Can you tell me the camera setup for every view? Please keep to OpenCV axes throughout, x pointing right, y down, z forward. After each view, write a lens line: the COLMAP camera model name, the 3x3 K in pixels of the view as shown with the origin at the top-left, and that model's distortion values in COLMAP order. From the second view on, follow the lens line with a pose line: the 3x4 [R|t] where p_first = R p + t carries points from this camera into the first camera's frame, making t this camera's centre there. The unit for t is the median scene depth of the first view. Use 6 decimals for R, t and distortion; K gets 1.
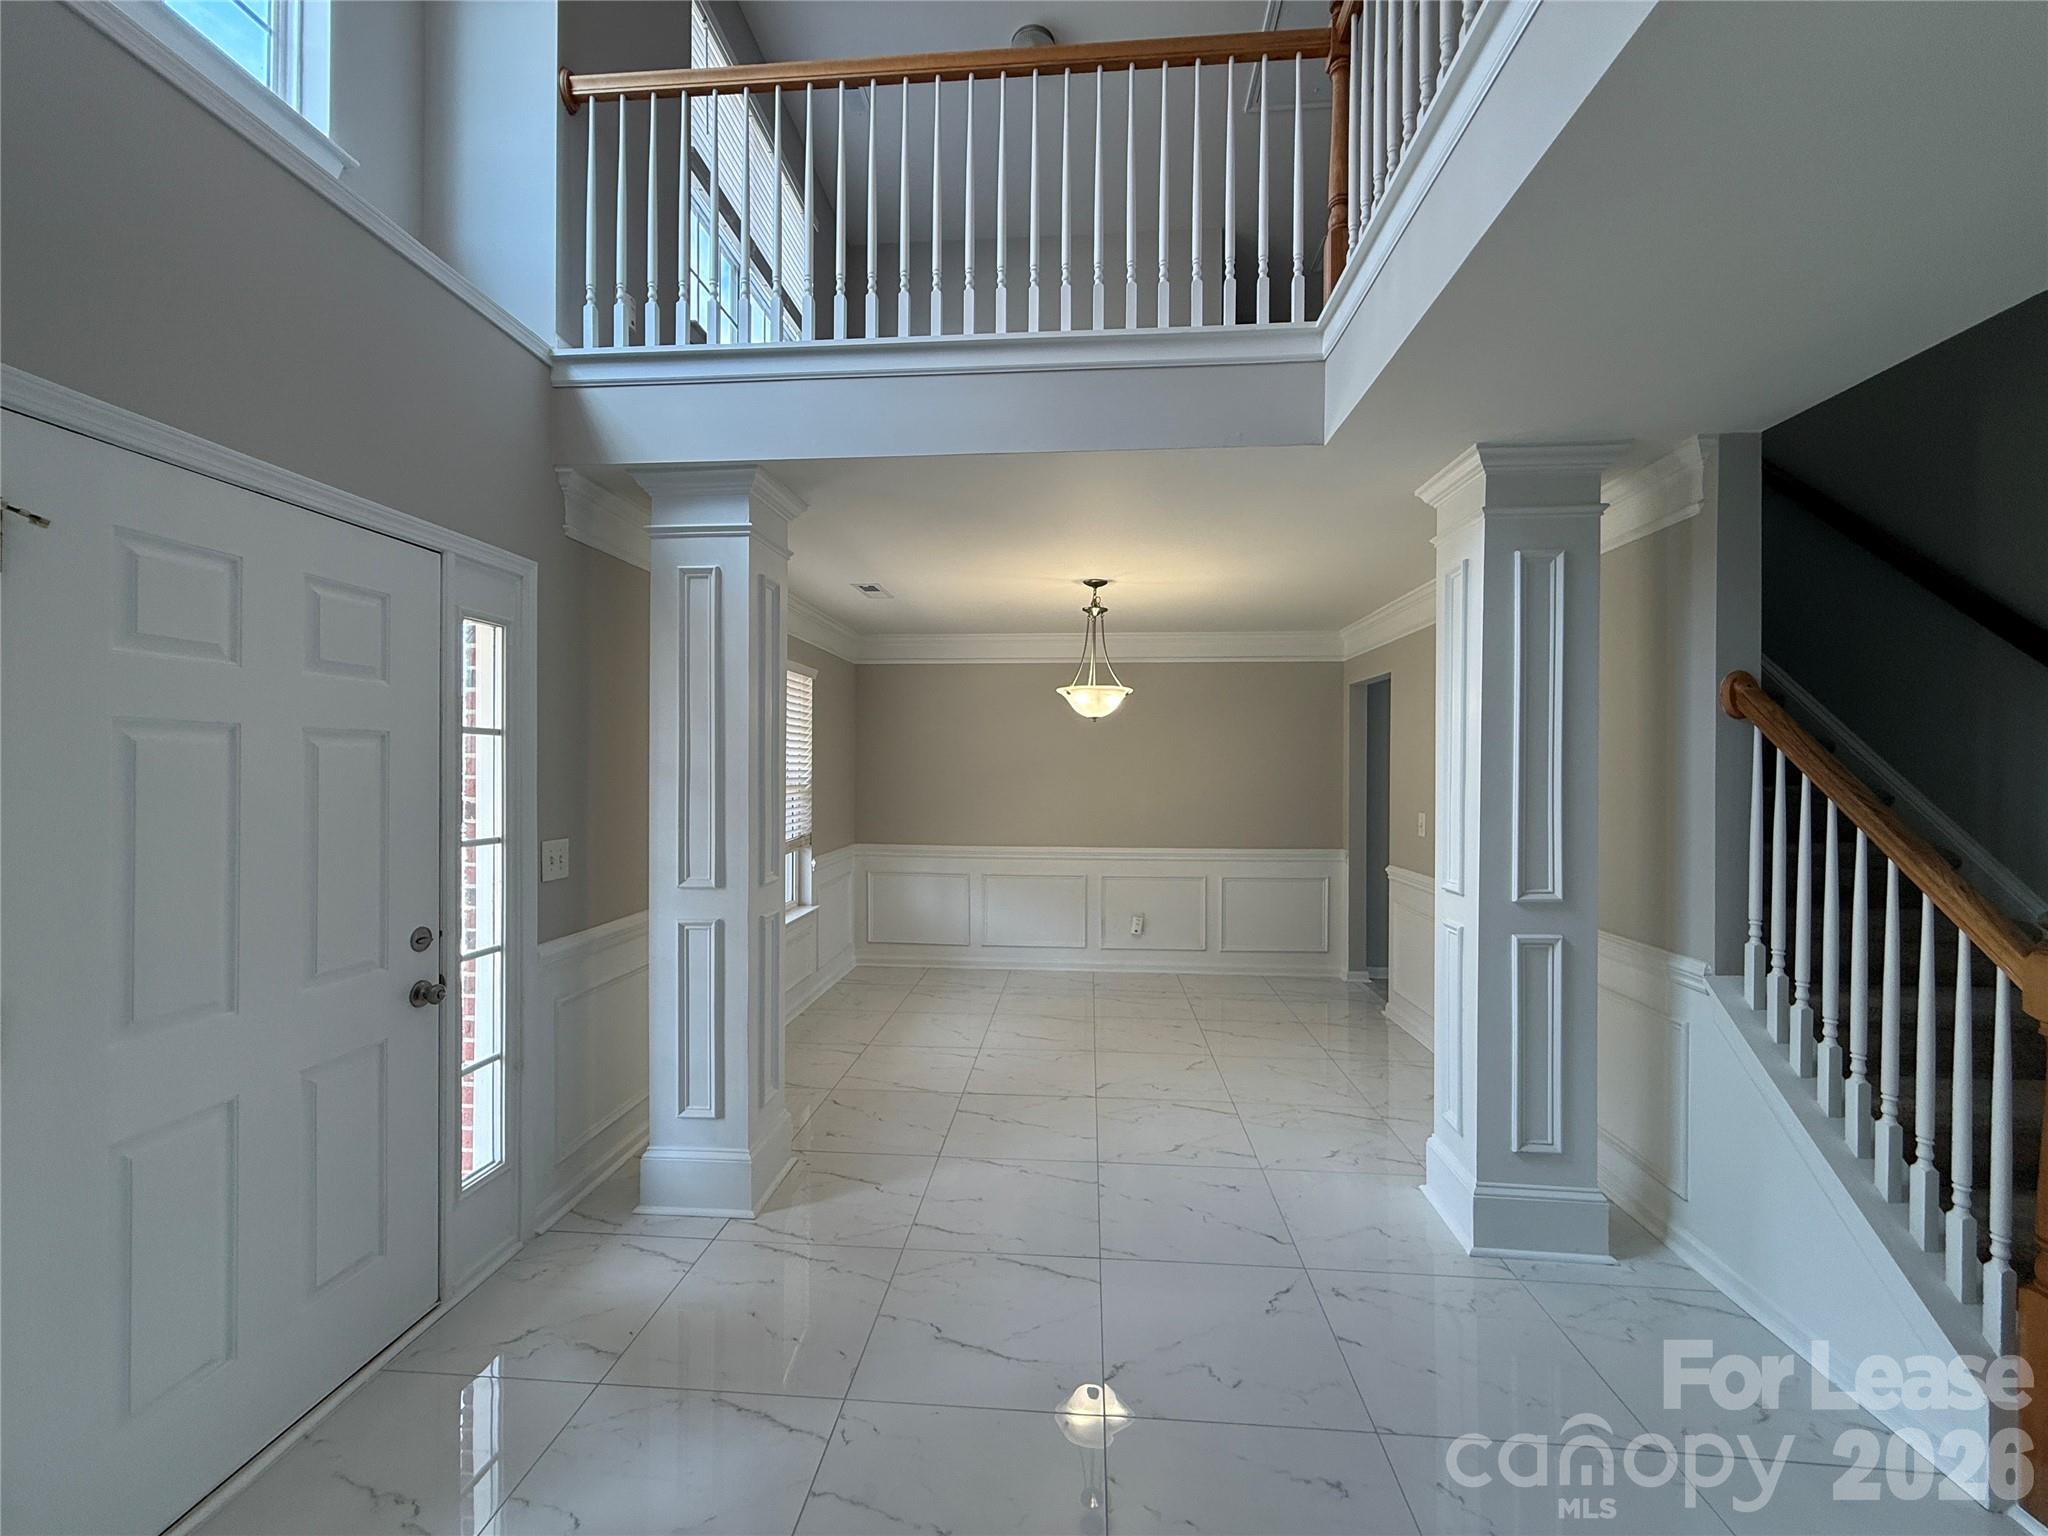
lens RADIAL K [[817.1, 0, 1024.0], [0, 817.1, 768.0], [0, 0, 1]] dist [-0.000681, -0.000501]
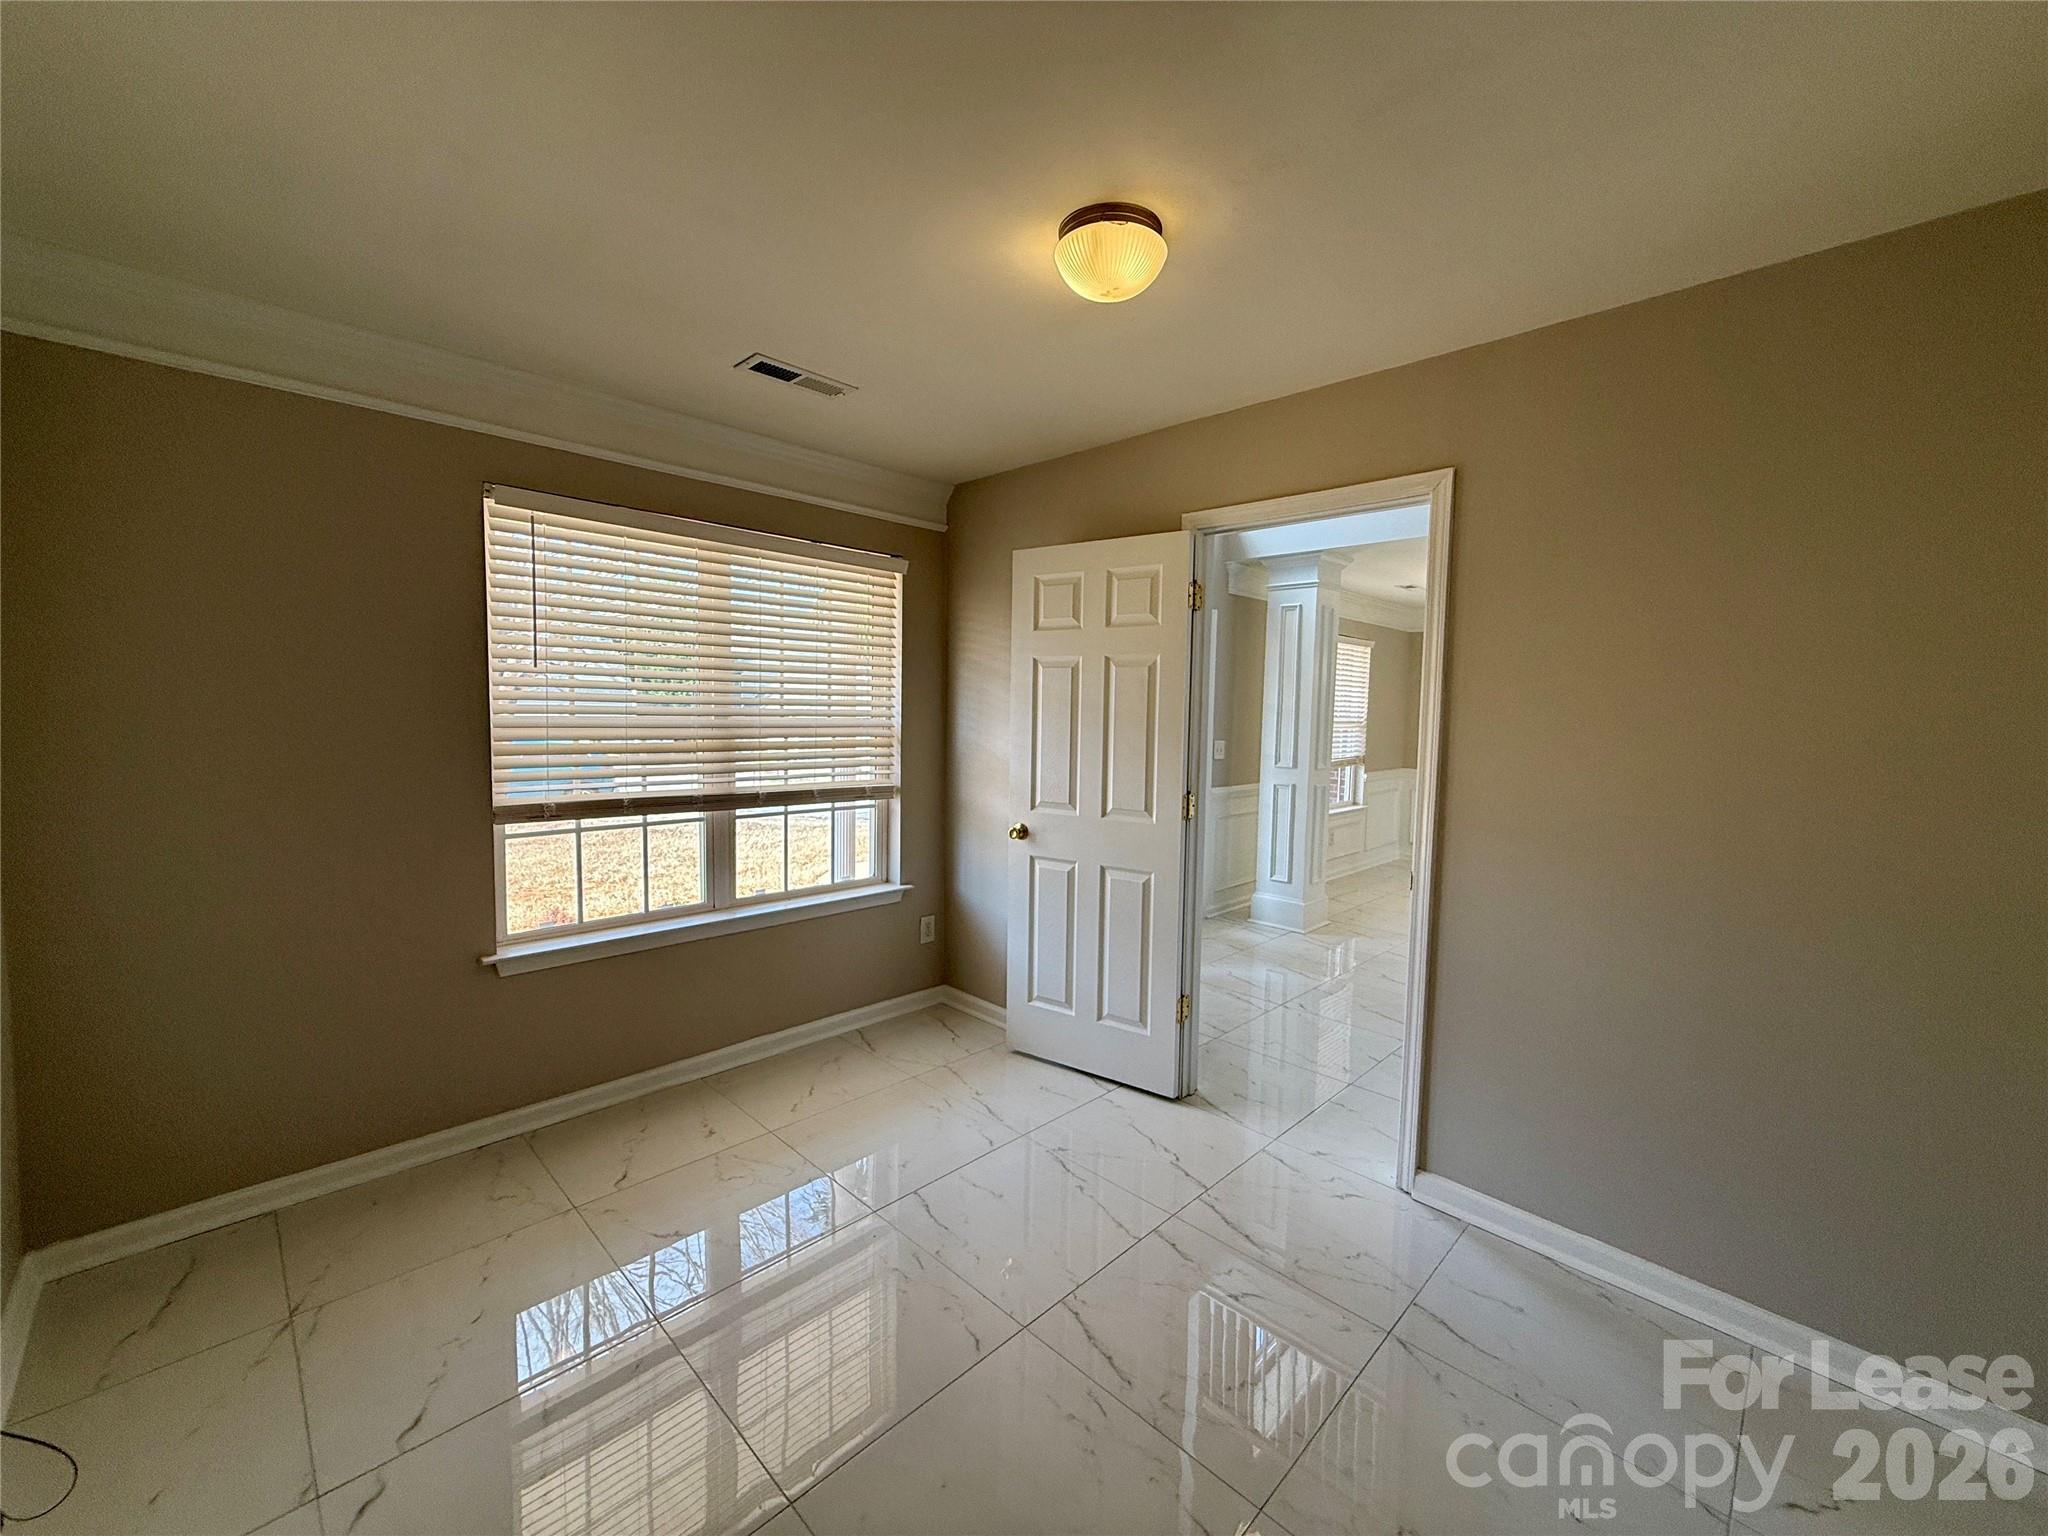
lens RADIAL K [[817.1, 0, 1024.0], [0, 817.1, 768.0], [0, 0, 1]] dist [-0.000681, -0.000501]
pose [[0.761989, 0.060873, -0.644722, 0.264224], [-0.018230, 0.997194, 0.072607, 0.009665], [0.647333, -0.043572, 0.760961, -0.608023]]
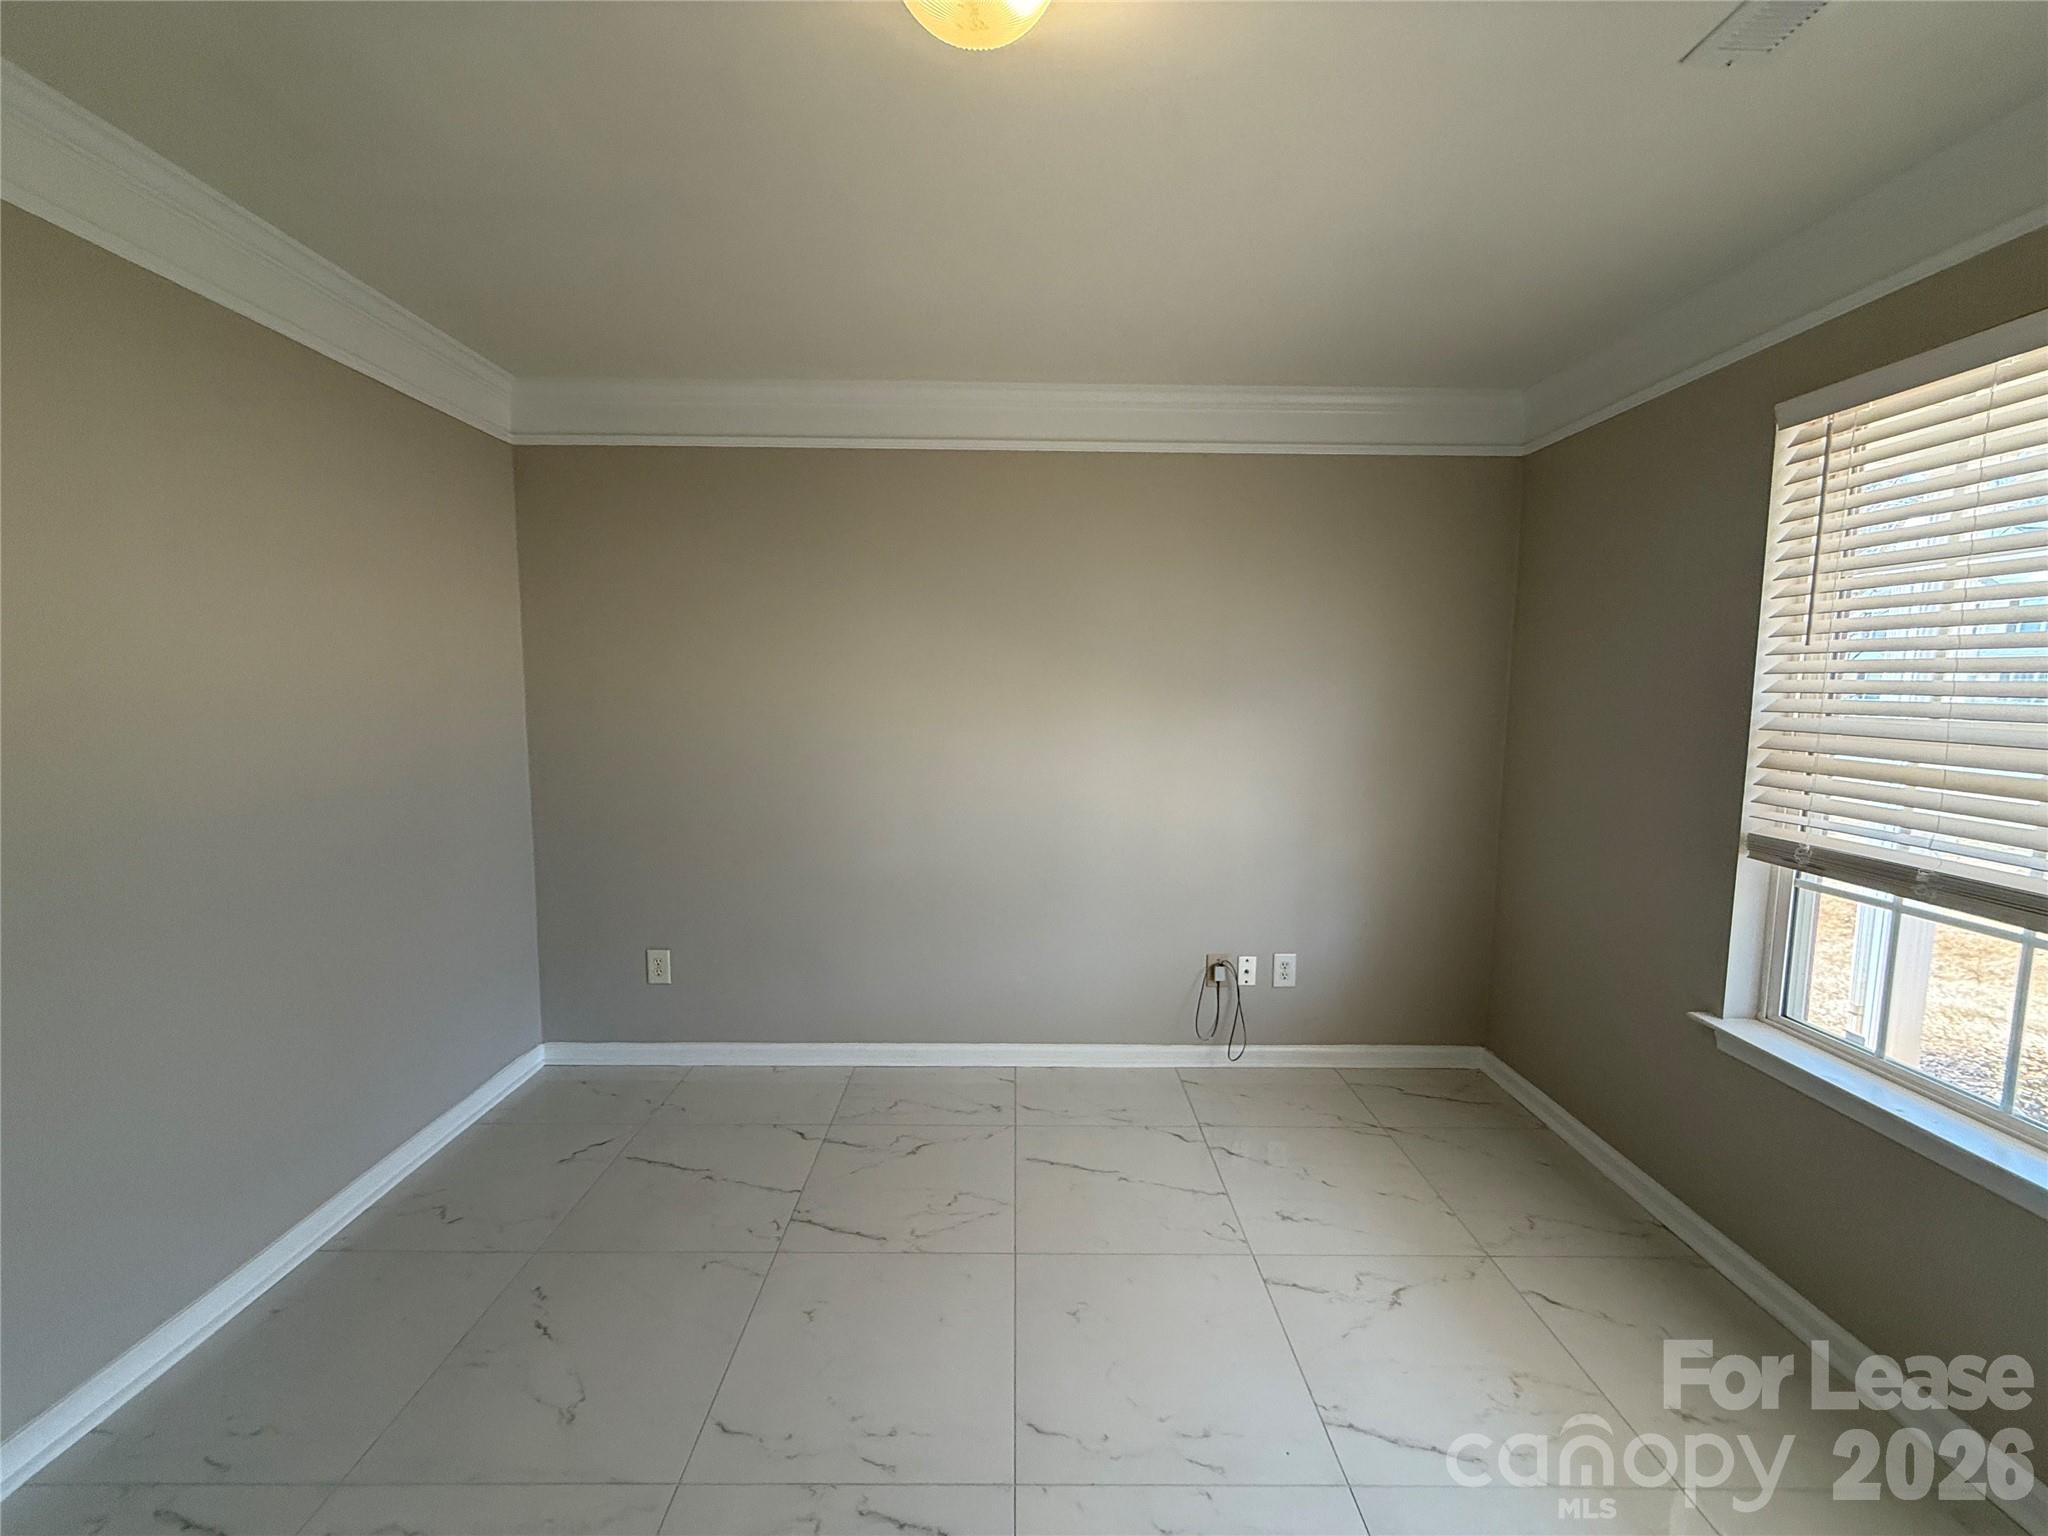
lens RADIAL K [[817.1, 0, 1024.0], [0, 817.1, 768.0], [0, 0, 1]] dist [-0.000681, -0.000501]
pose [[-0.997581, -0.001149, -0.069505, -0.548513], [-0.008075, 0.995011, 0.099441, 0.008419], [0.069044, 0.099761, -0.992613, 1.479820]]
